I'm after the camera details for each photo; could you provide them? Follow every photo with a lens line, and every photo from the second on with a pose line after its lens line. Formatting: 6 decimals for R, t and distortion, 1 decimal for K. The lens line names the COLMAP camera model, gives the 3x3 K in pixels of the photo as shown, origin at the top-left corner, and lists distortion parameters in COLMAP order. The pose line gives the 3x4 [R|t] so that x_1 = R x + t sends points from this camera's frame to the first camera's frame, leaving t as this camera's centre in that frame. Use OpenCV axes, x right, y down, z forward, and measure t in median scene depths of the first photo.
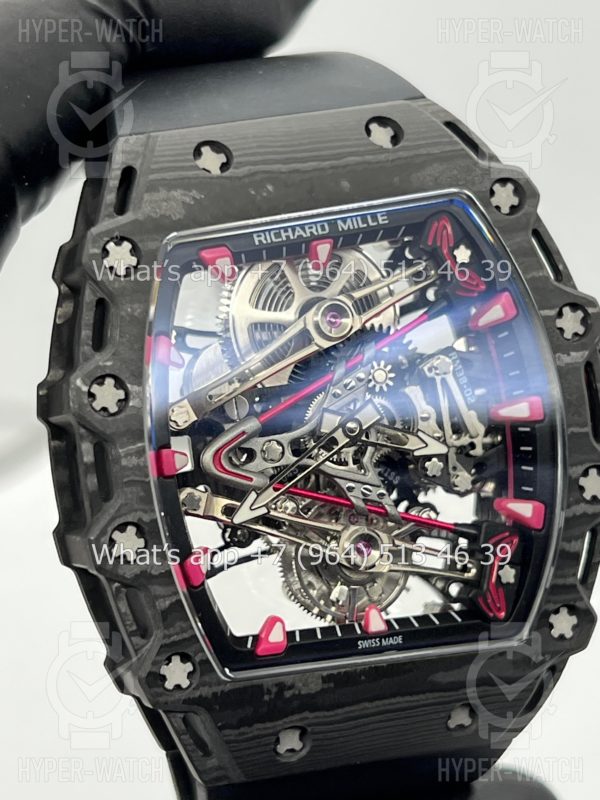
lens RADIAL K [[1908.8, 0, 298.3], [0, 1908.8, 398.7], [0, 0, 1]] dist [0.212584, 0.000000]
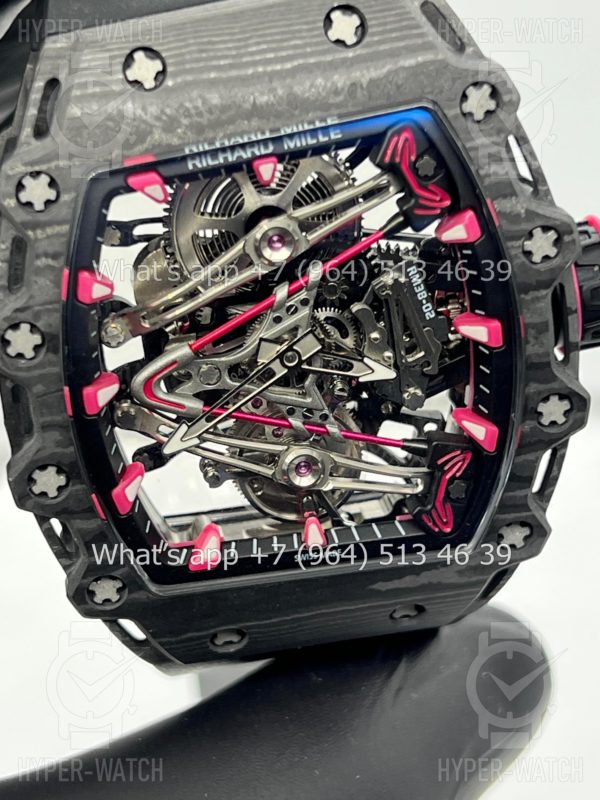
lens RADIAL K [[1908.8, 0, 296.6], [0, 1908.8, 402.3], [0, 0, 1]] dist [0.212584, 0.000000]
pose [[0.985160, 0.079821, -0.151948, 0.176989], [-0.015785, 0.923665, 0.382875, -0.328595], [0.170910, -0.374795, 0.911218, 0.118326]]
